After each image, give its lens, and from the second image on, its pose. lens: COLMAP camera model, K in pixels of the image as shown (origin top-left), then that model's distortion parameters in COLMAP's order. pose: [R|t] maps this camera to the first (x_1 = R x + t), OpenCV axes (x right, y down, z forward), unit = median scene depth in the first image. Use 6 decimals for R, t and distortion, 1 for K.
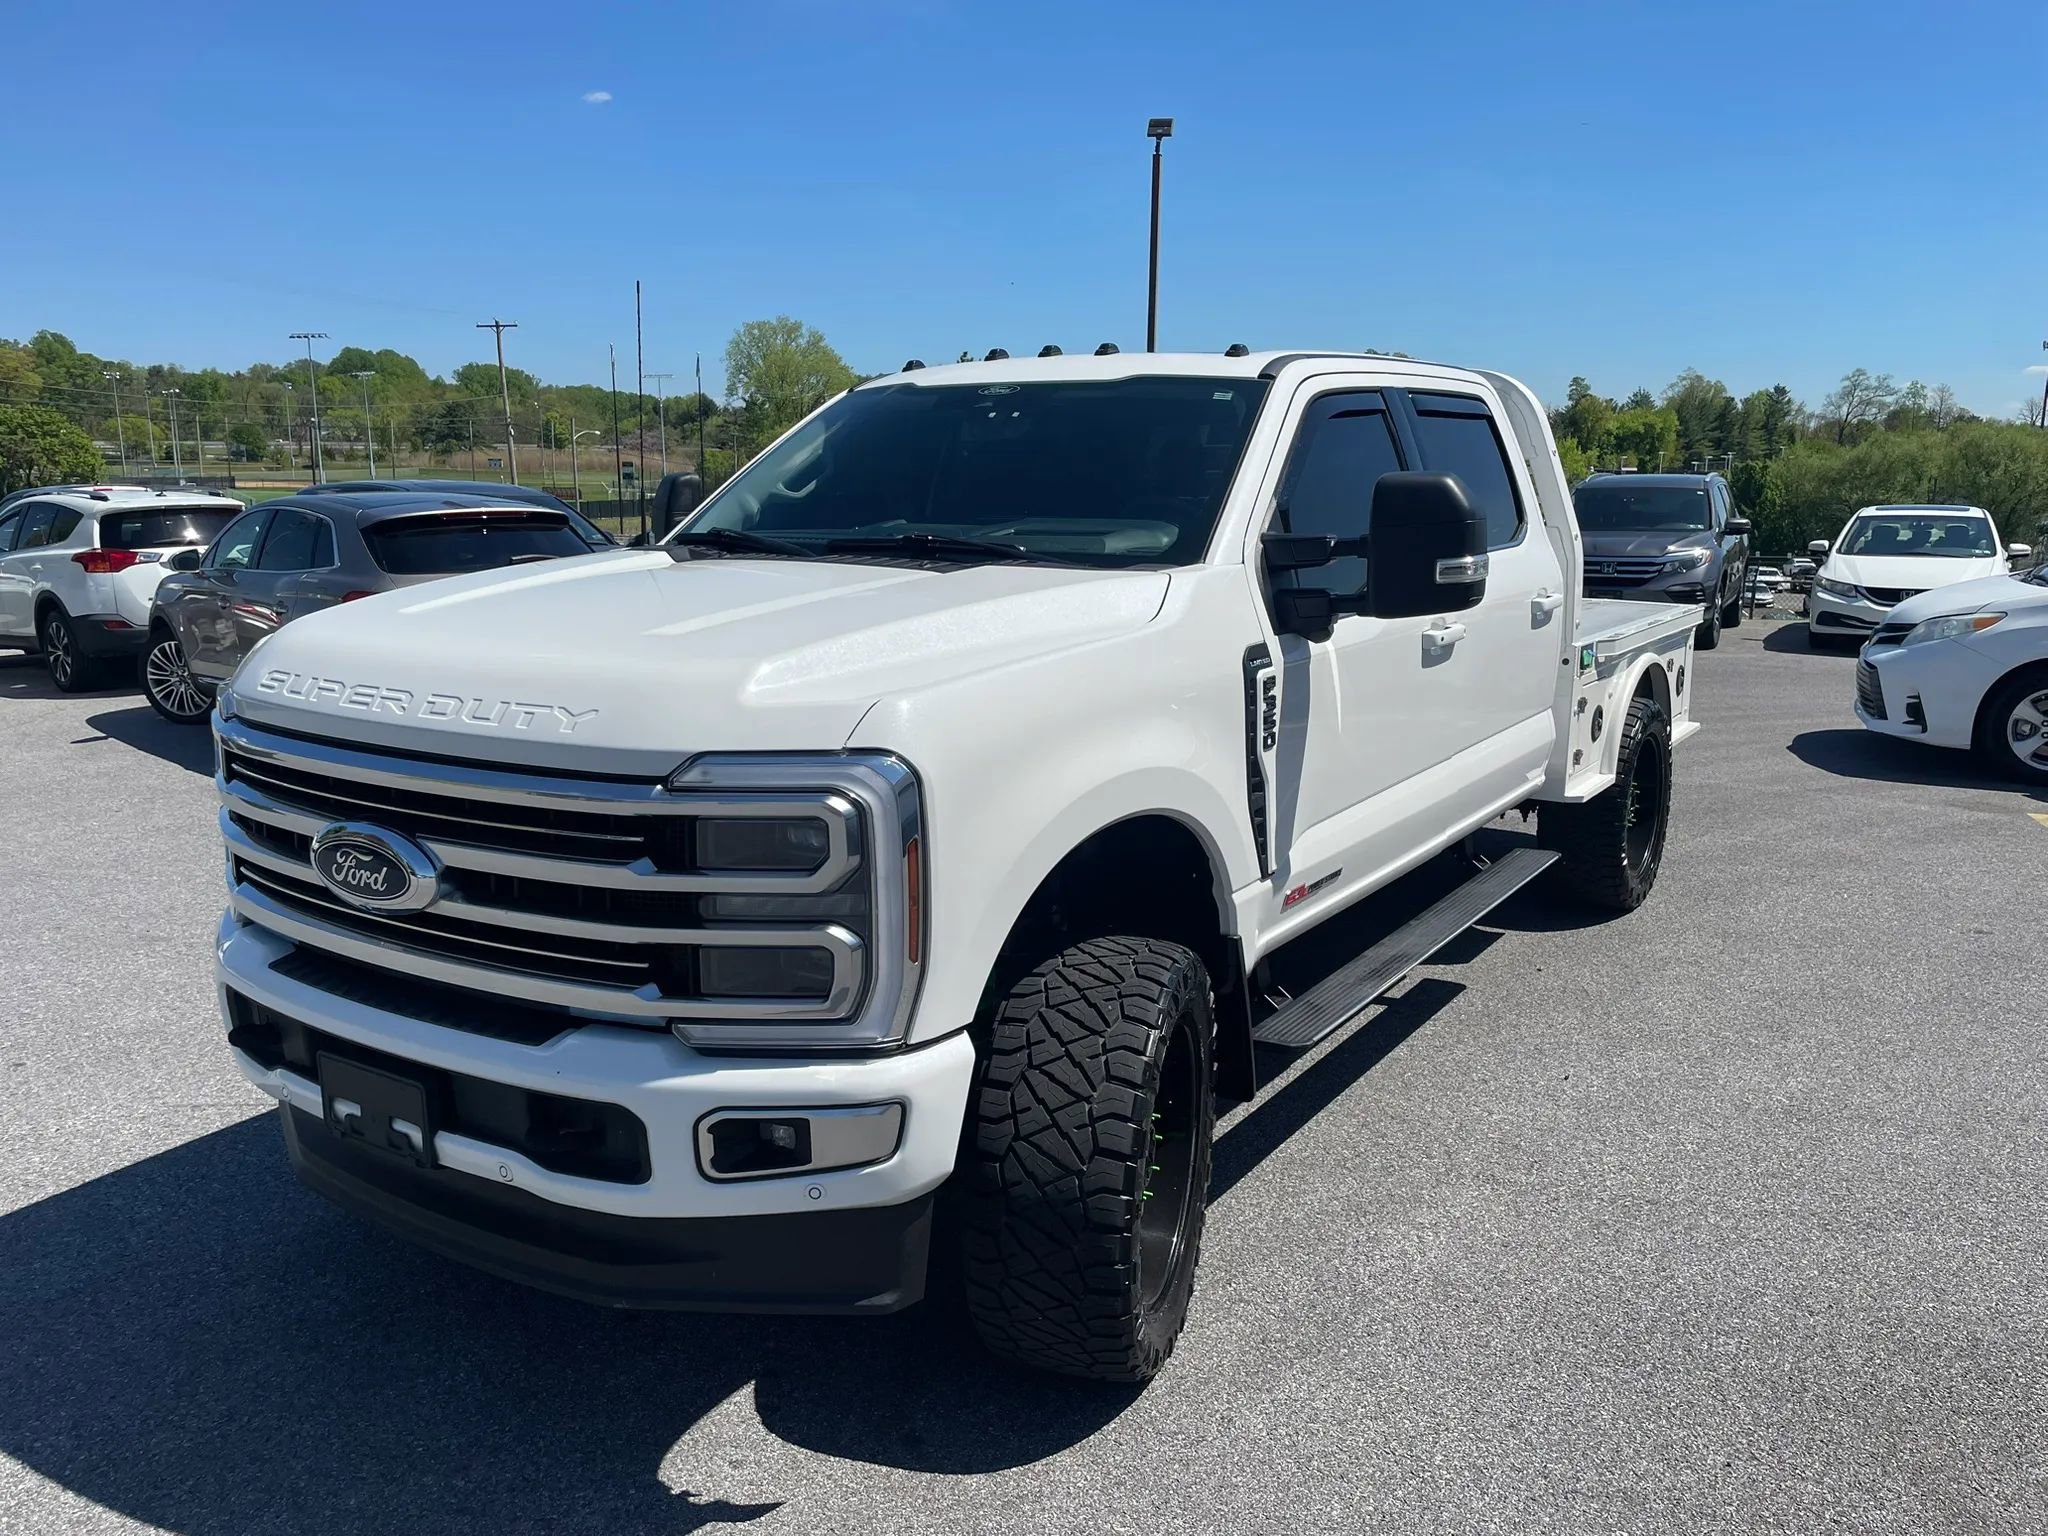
lens RADIAL K [[1545.3, 0, 1038.4], [0, 1545.3, 772.0], [0, 0, 1]] dist [0.082596, -0.106066]
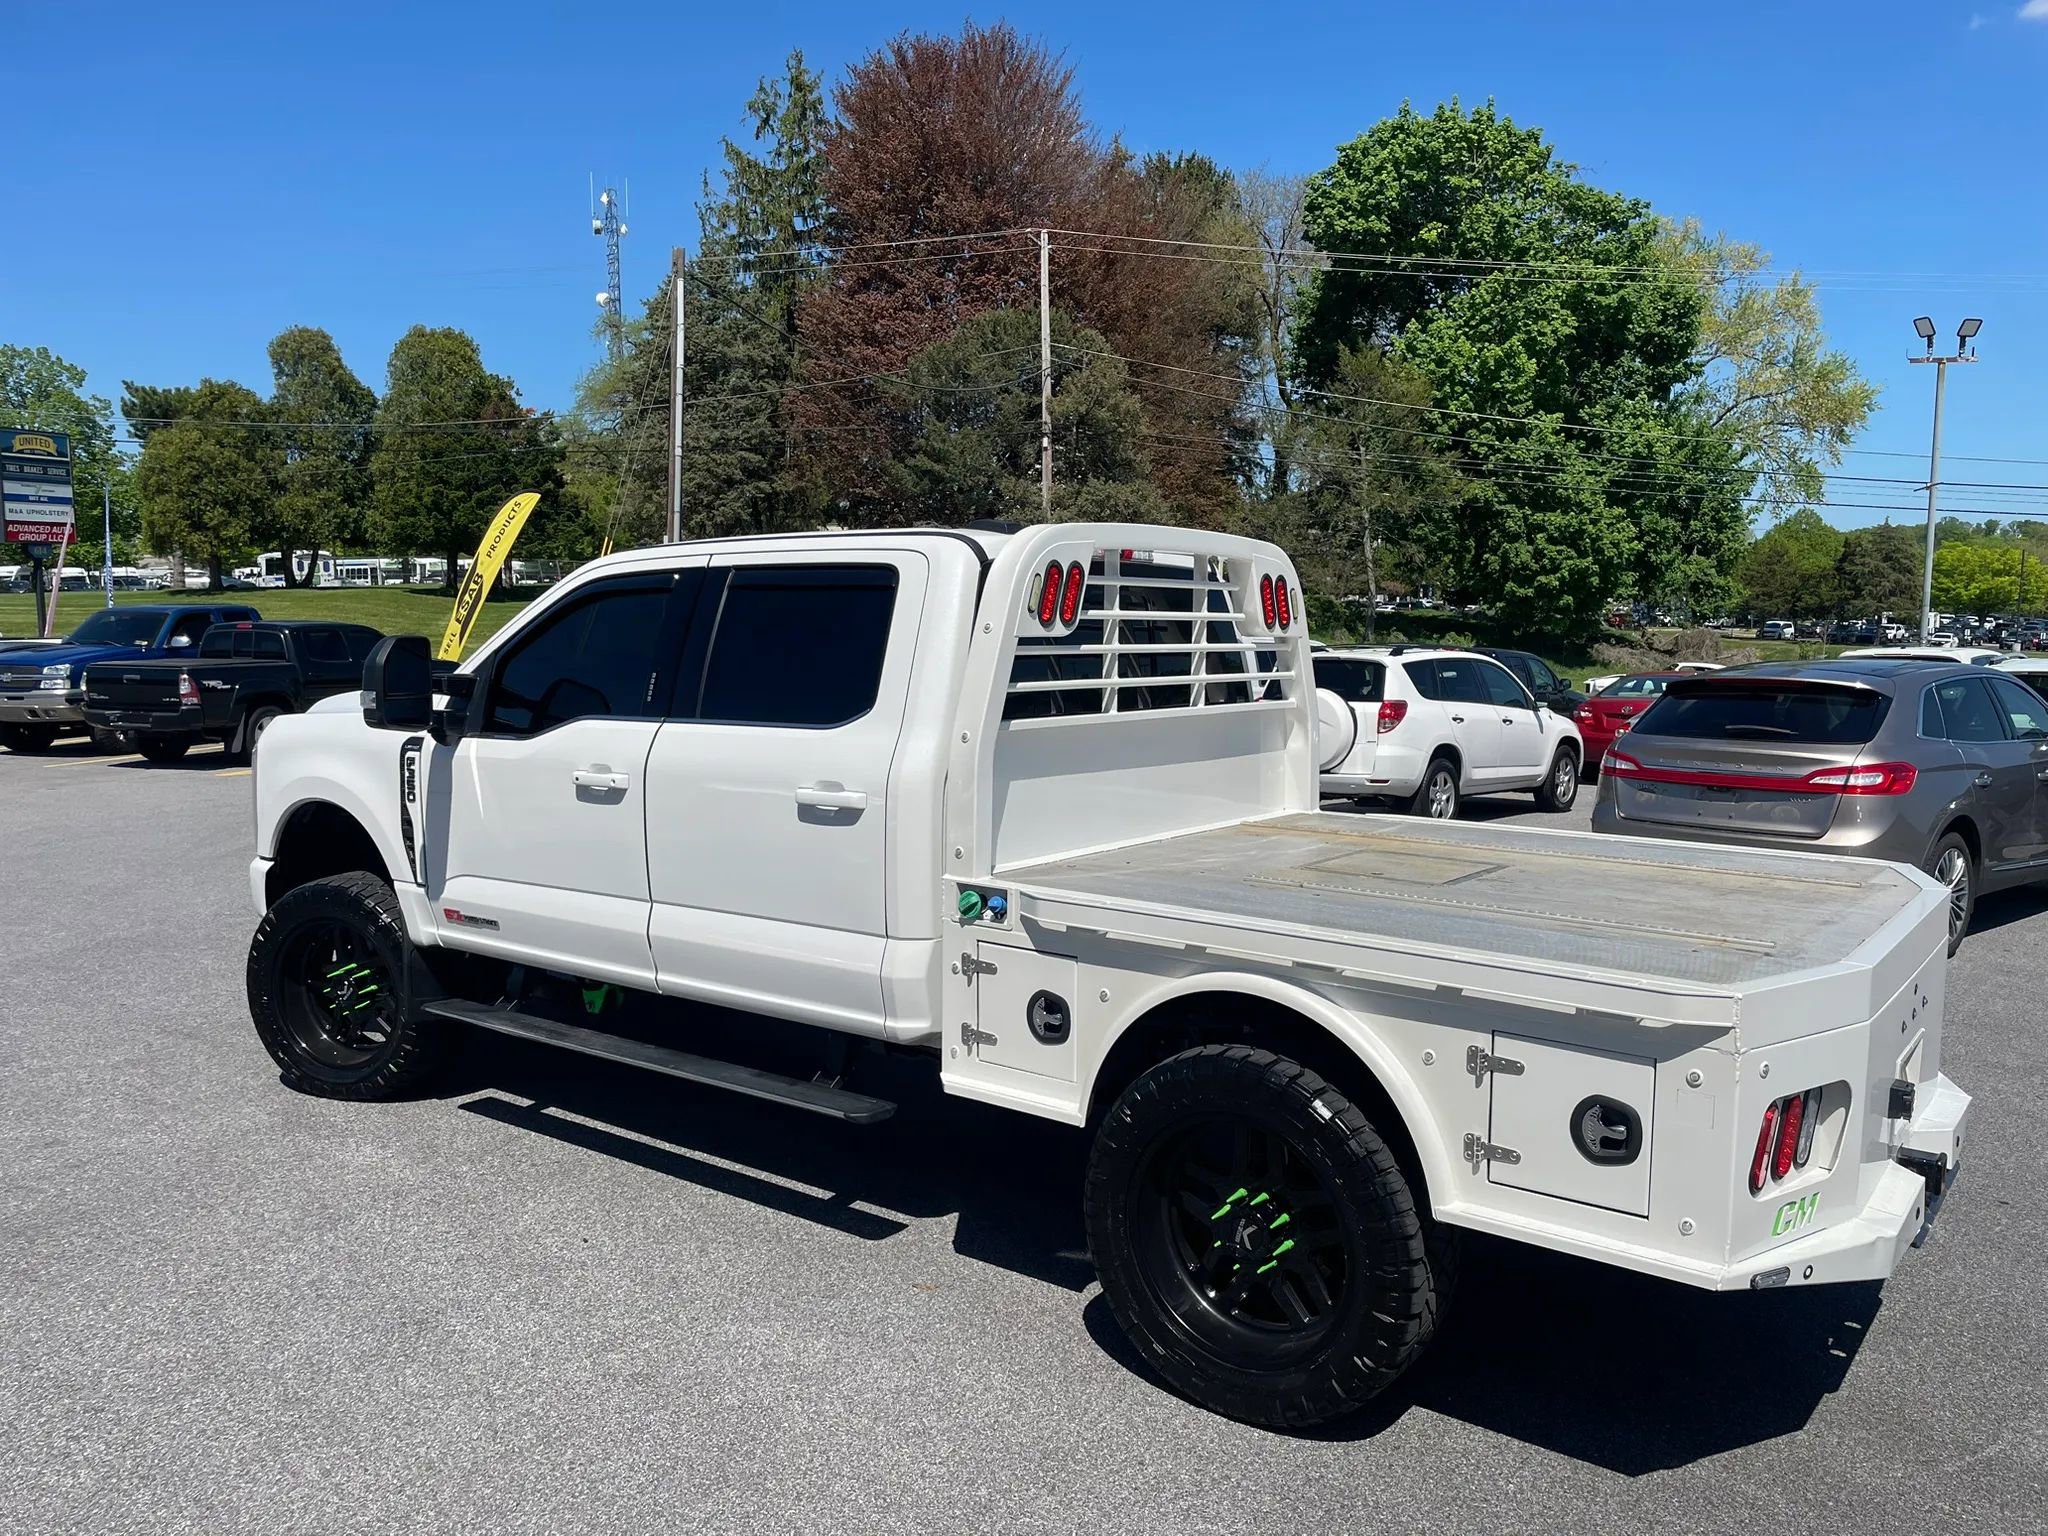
lens RADIAL K [[1542.5, 0, 1040.5], [0, 1542.5, 773.6], [0, 0, 1]] dist [0.078971, -0.104570]
pose [[-0.047773, 0.102944, -0.993539, 1.711408], [-0.201428, 0.973248, 0.110527, -0.351797], [0.978338, 0.205406, -0.025759, 1.662178]]
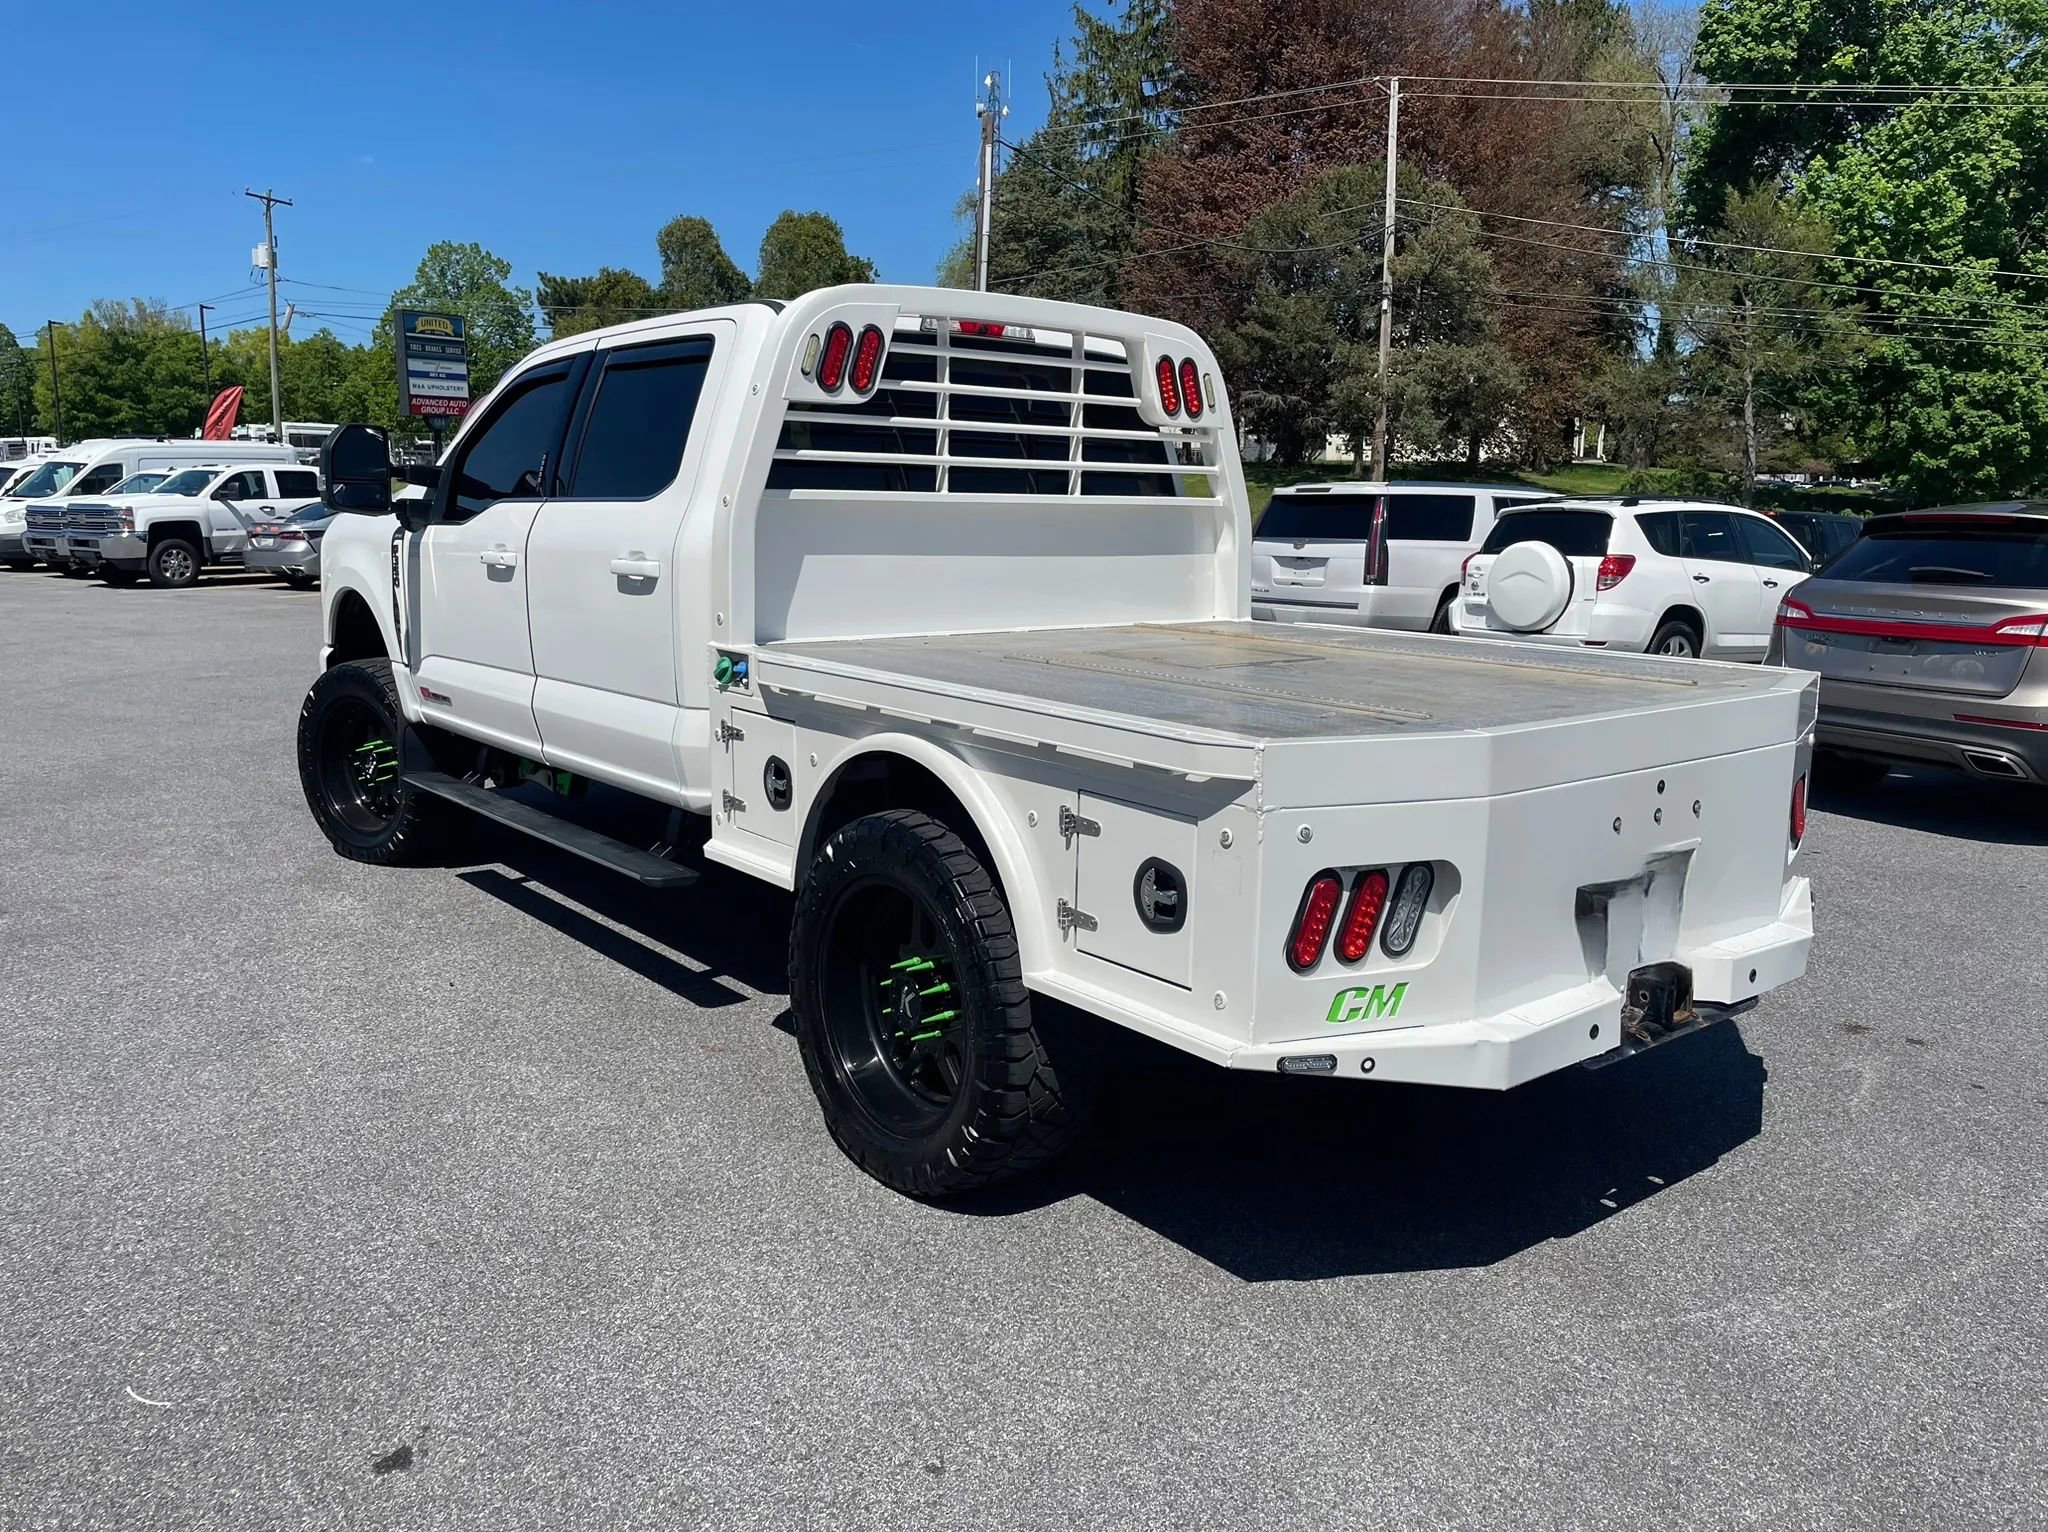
lens RADIAL K [[1542.2, 0, 1026.3], [0, 1542.2, 741.1], [0, 0, 1]] dist [0.079563, -0.106704]
pose [[-0.288703, 0.149116, -0.945735, 1.609224], [-0.198699, 0.956958, 0.211542, -0.356146], [0.936573, 0.248990, -0.246648, 2.115707]]
